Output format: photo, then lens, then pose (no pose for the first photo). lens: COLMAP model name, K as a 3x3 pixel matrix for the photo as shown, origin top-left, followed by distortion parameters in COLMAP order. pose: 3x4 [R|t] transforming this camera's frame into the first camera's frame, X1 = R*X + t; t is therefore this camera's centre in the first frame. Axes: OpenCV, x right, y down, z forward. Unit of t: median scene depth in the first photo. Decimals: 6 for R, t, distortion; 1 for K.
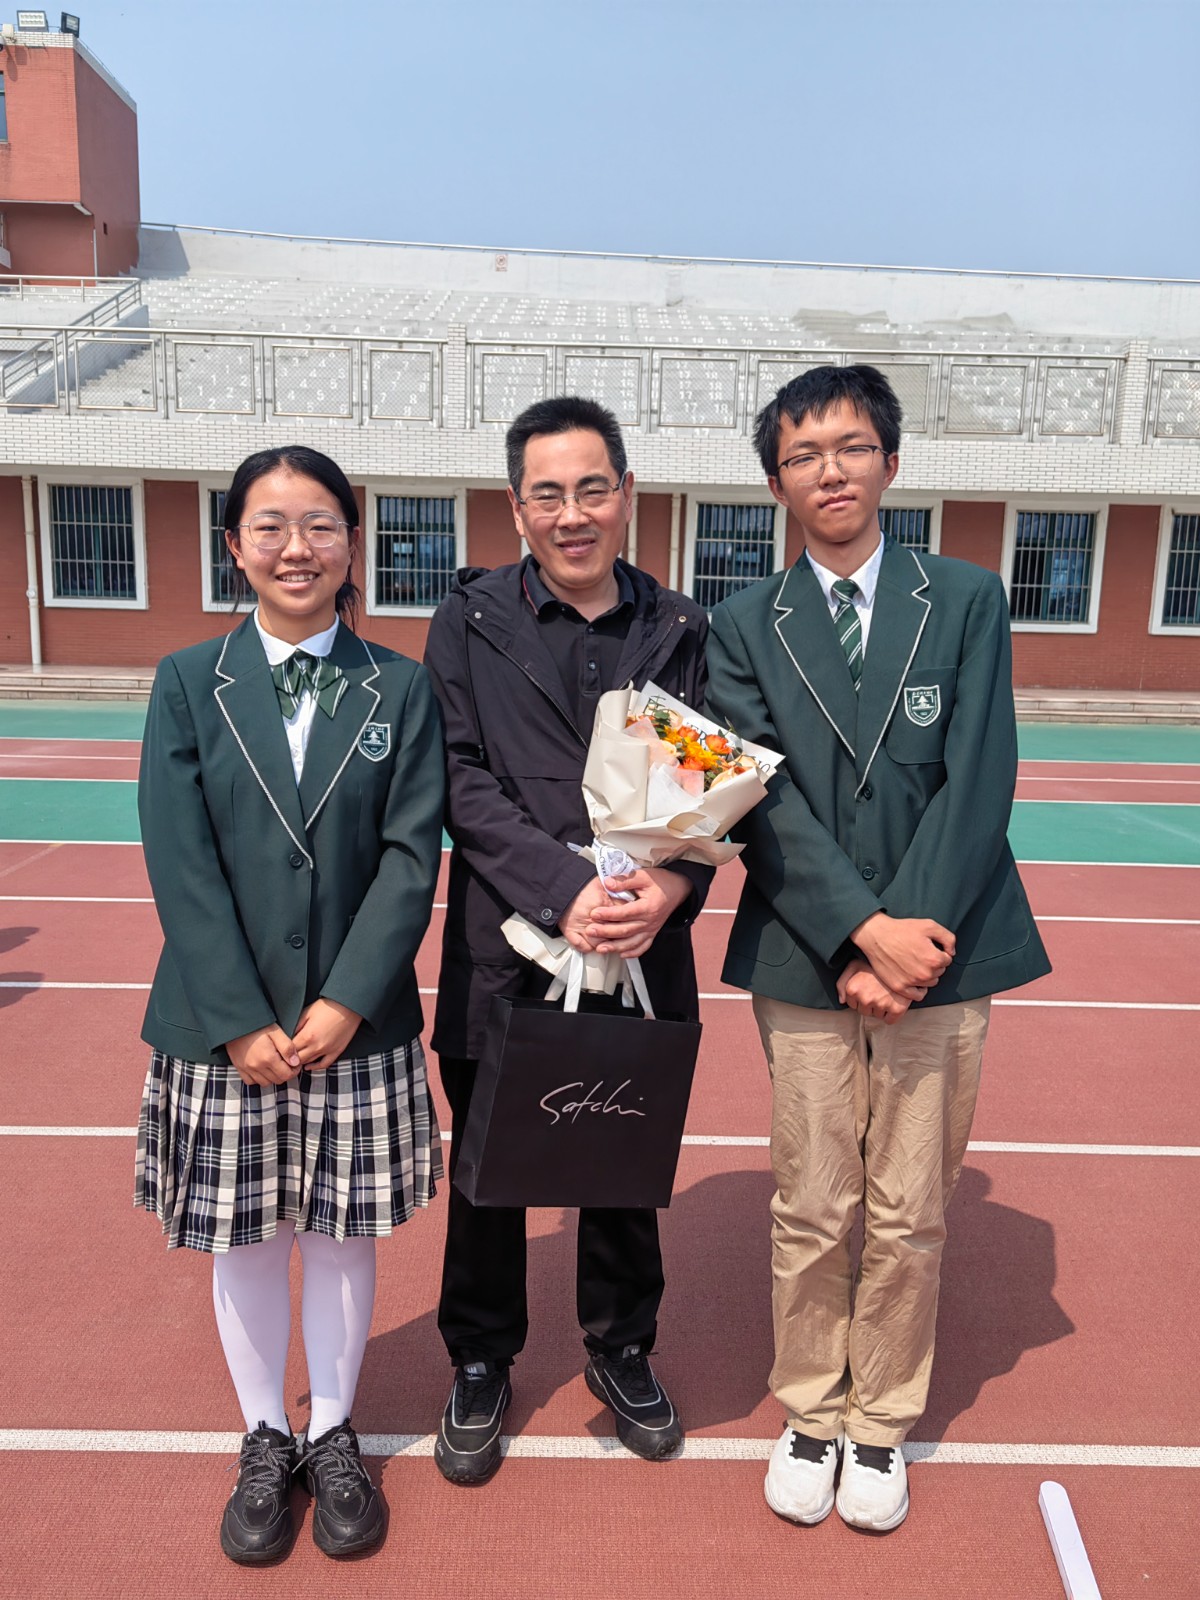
lens RADIAL K [[1260.1, 0, 599.7], [0, 1260.1, 801.7], [0, 0, 1]] dist [0.025150, 0.000360]
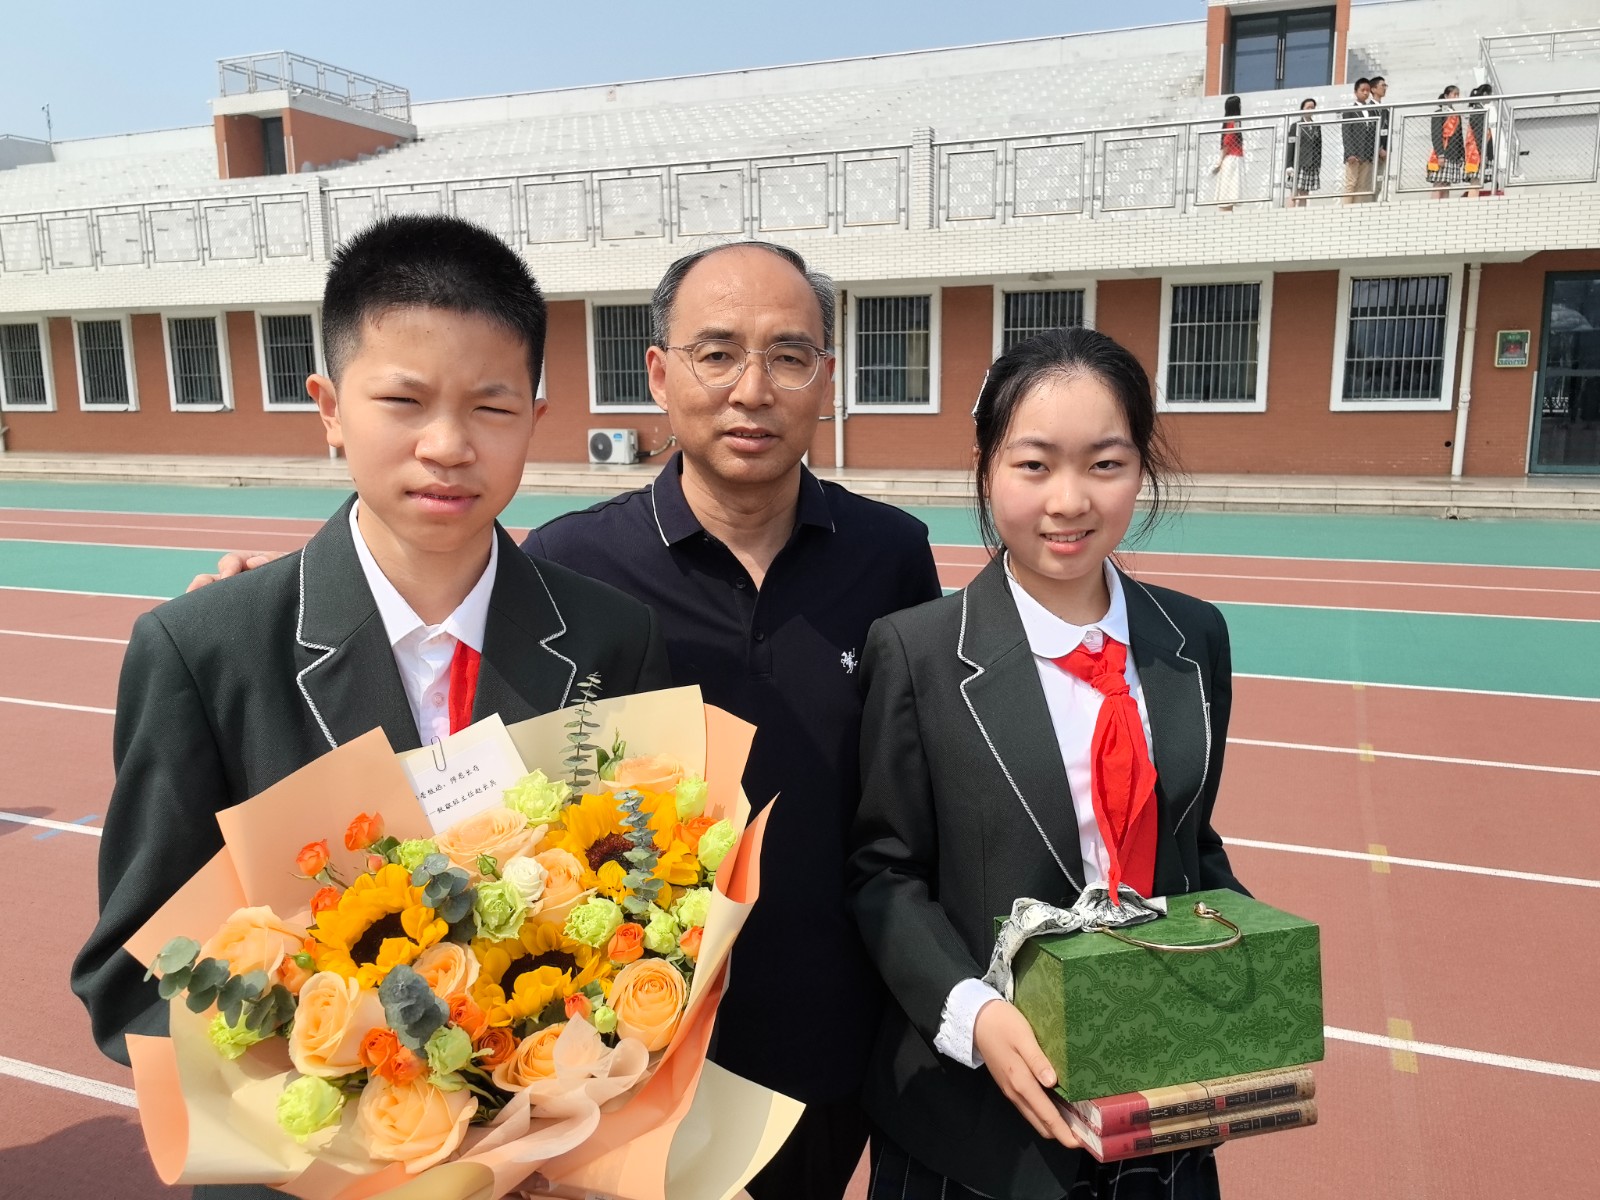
lens RADIAL K [[1254.9, 0, 800.5], [0, 1254.9, 598.8], [0, 0, 1]] dist [0.055416, 0.001353]
pose [[0.934177, 0.027107, -0.355778, 0.407726], [-0.026996, 0.999622, 0.005277, 0.010254], [0.355787, 0.004675, 0.934555, 0.001139]]
